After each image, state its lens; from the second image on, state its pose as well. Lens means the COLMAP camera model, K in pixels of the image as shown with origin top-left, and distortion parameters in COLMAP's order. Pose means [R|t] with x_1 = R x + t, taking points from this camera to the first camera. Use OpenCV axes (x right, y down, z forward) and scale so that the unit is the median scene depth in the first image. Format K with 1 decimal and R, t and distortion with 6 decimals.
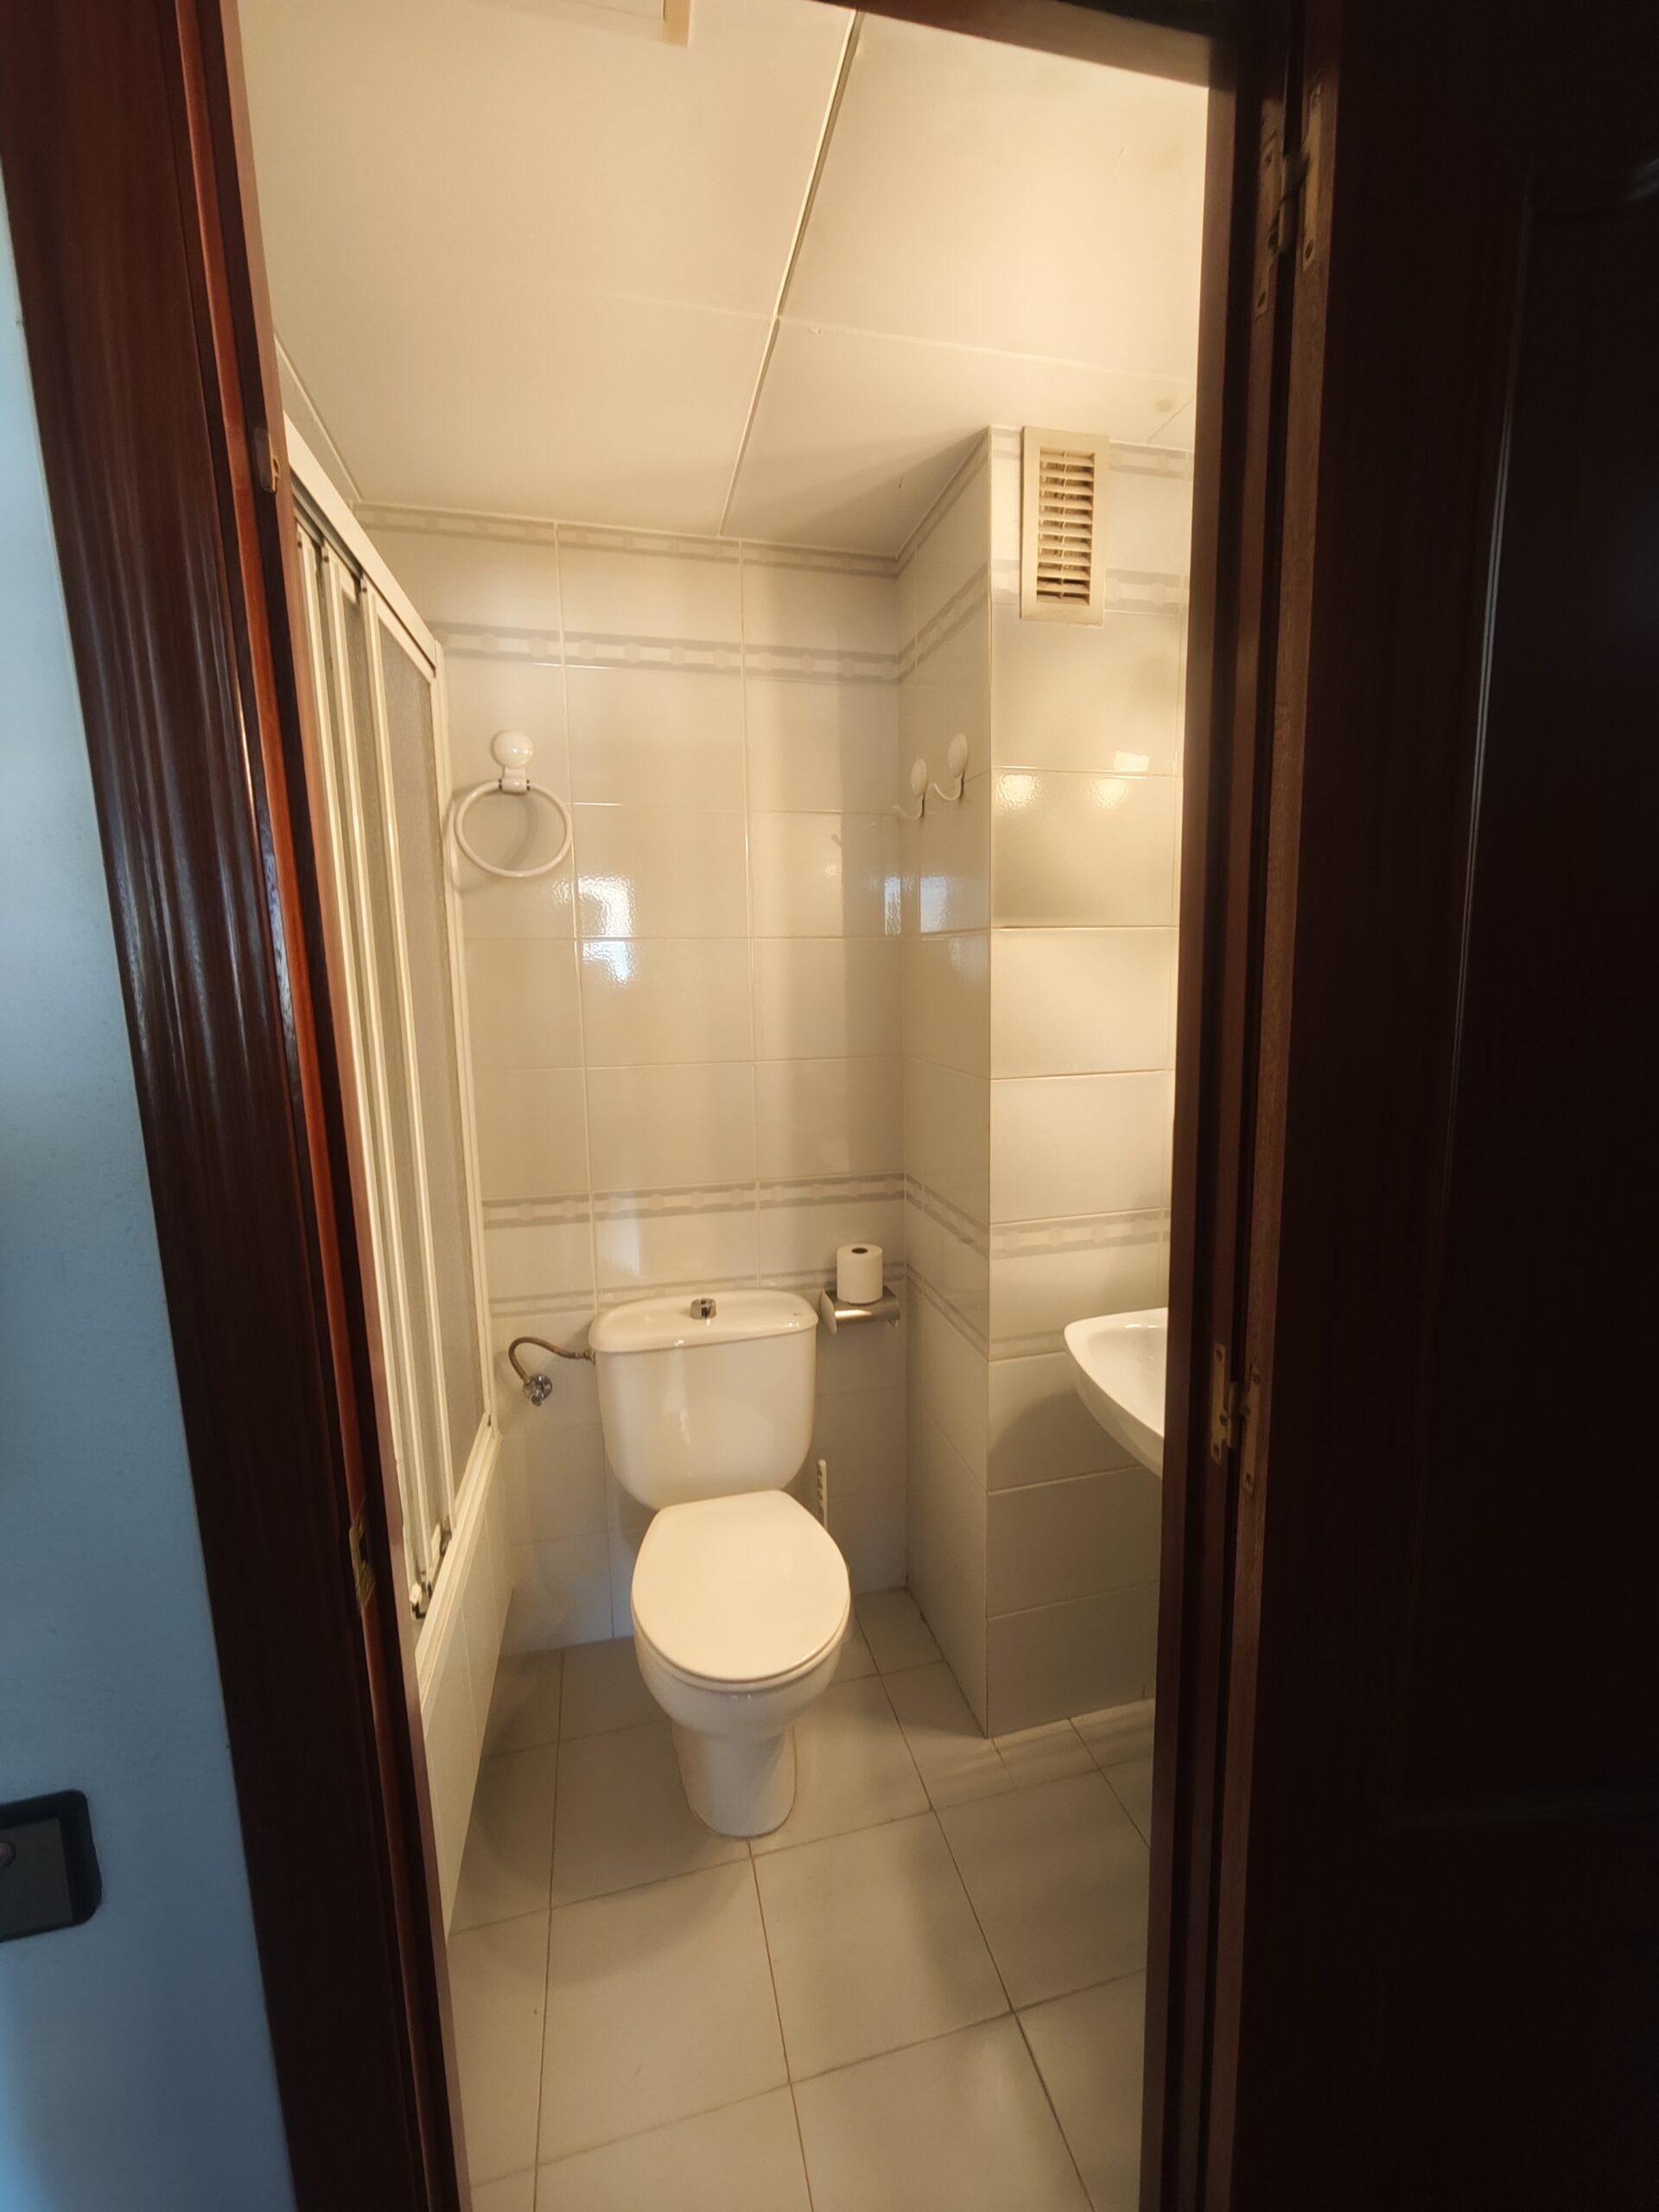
lens RADIAL K [[916.3, 0, 838.5], [0, 916.3, 1103.1], [0, 0, 1]] dist [-0.007843, 0.004657]
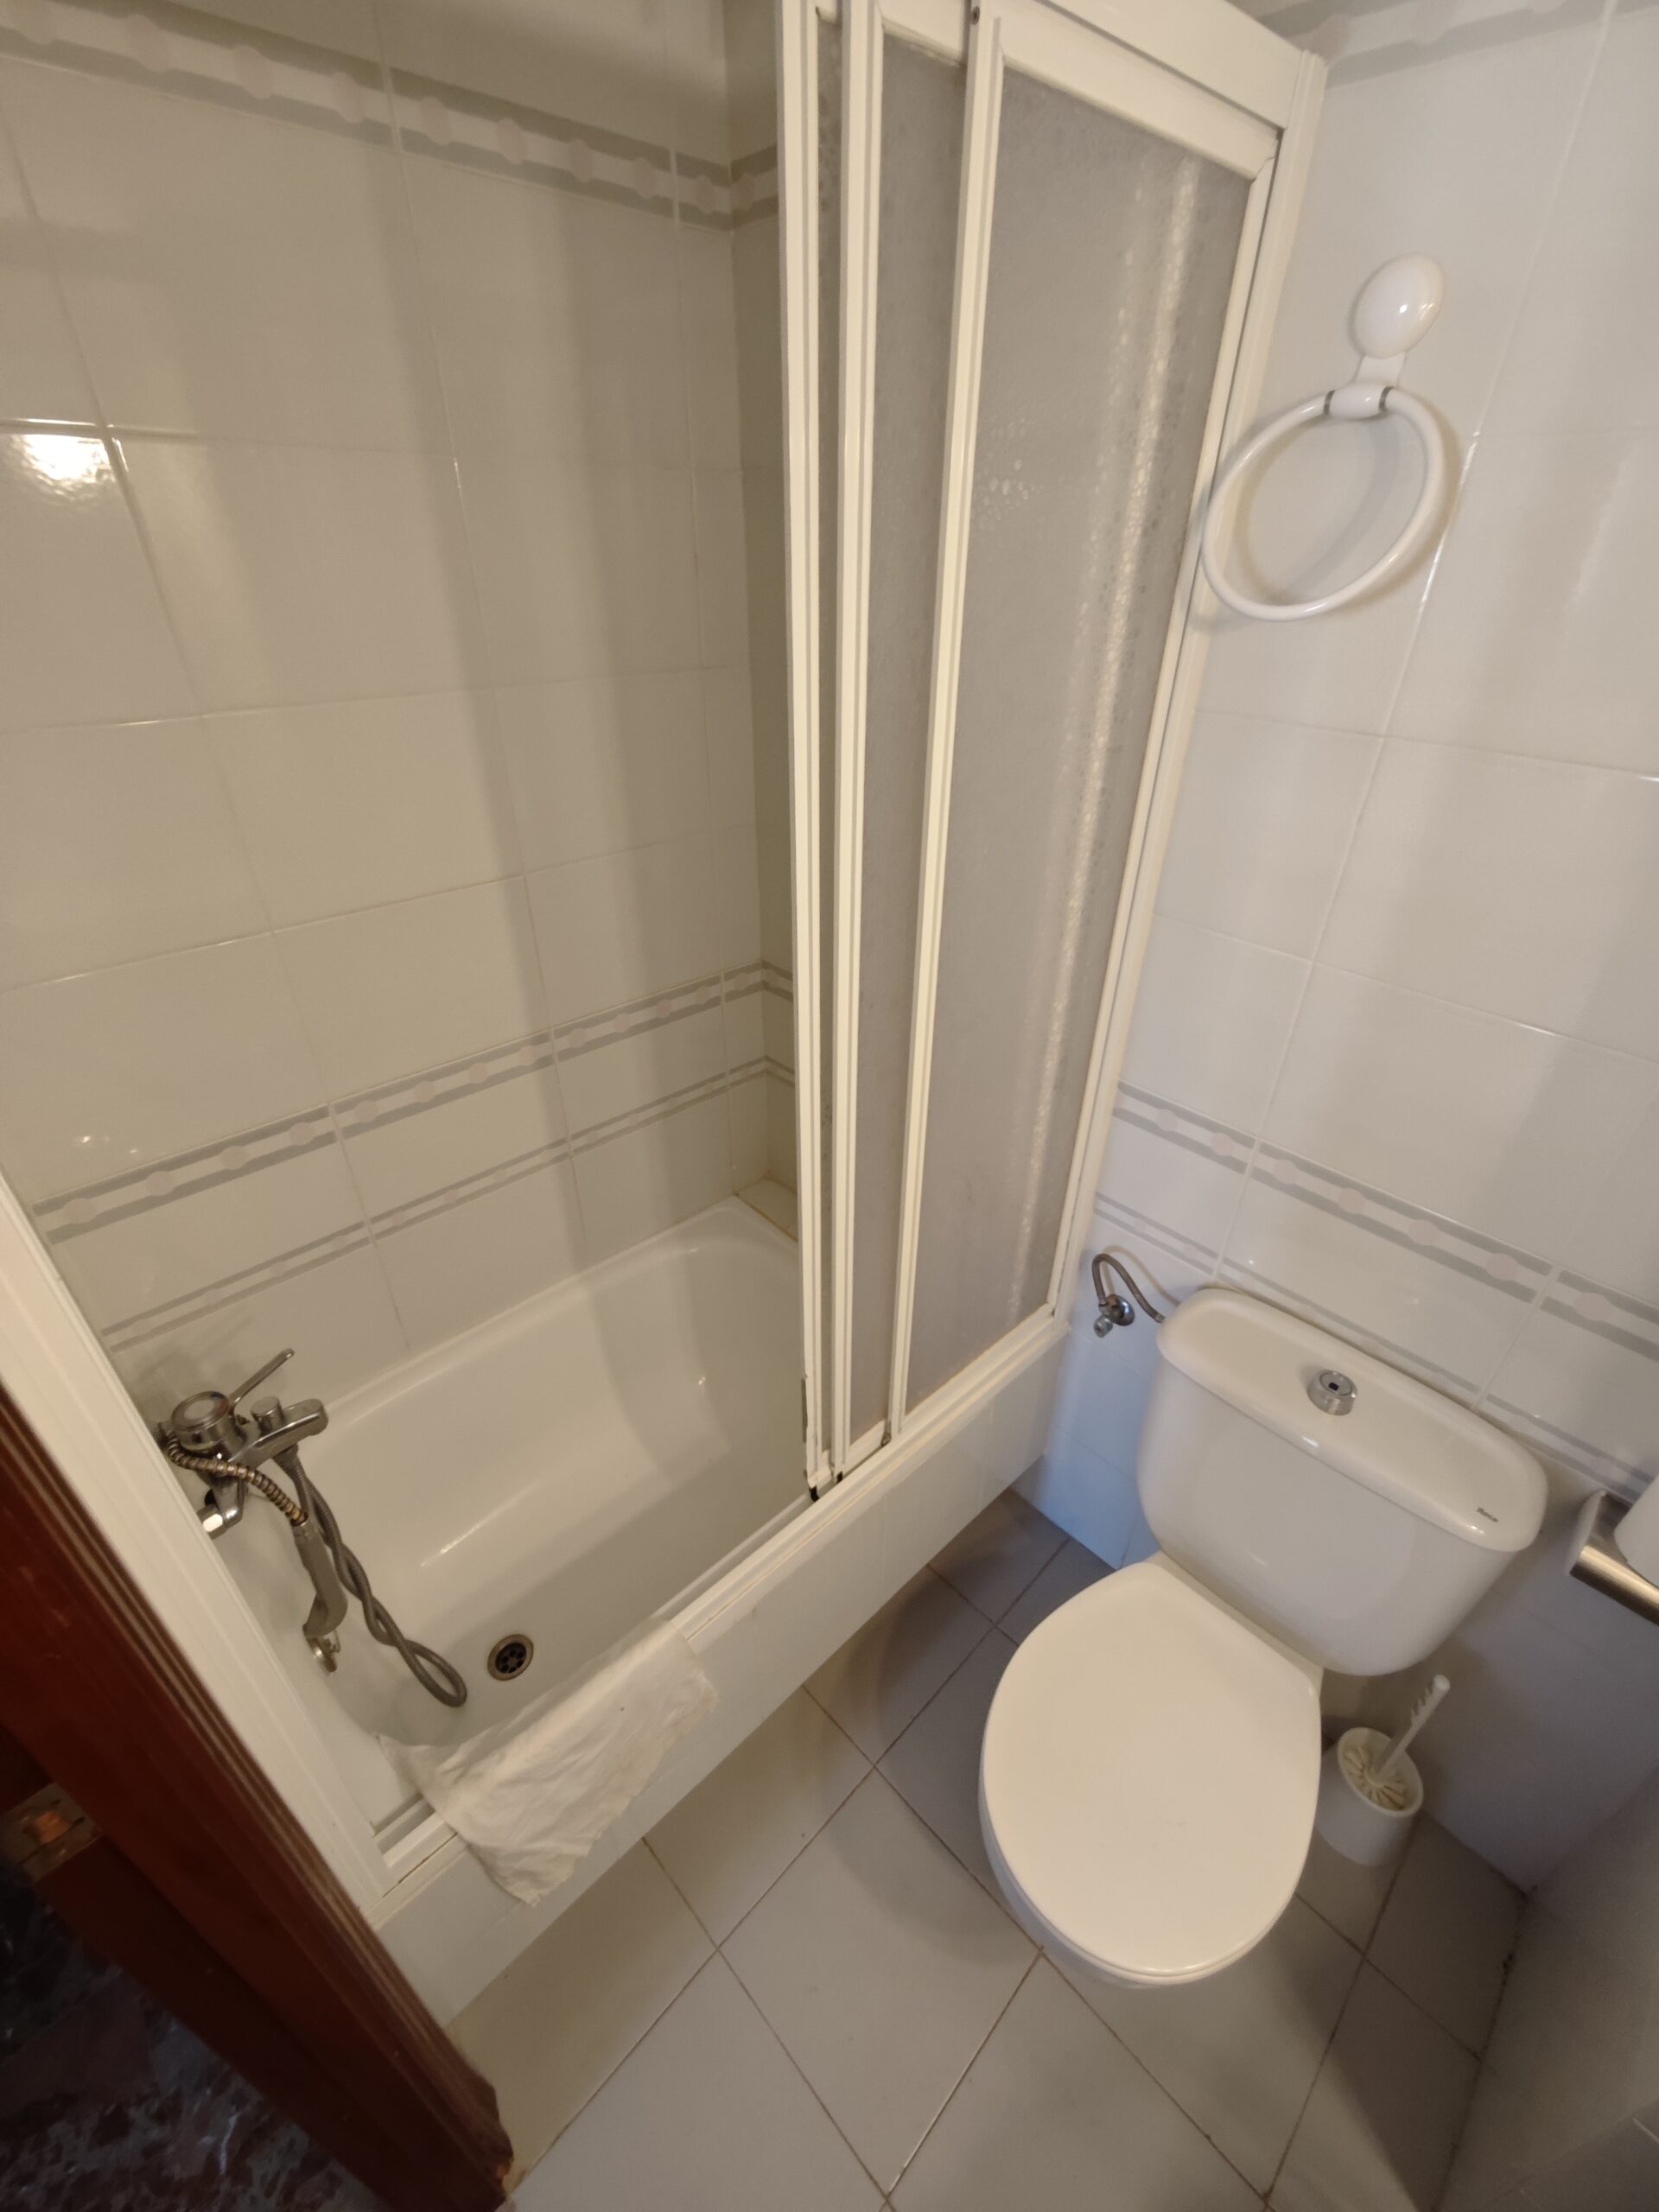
lens RADIAL K [[916.3, 0, 838.5], [0, 916.3, 1103.1], [0, 0, 1]] dist [-0.007843, 0.004657]
pose [[0.498418, 0.476192, -0.724445, 0.042412], [-0.146510, 0.869885, 0.470993, -0.191948], [0.854467, -0.128613, 0.503333, 0.423060]]
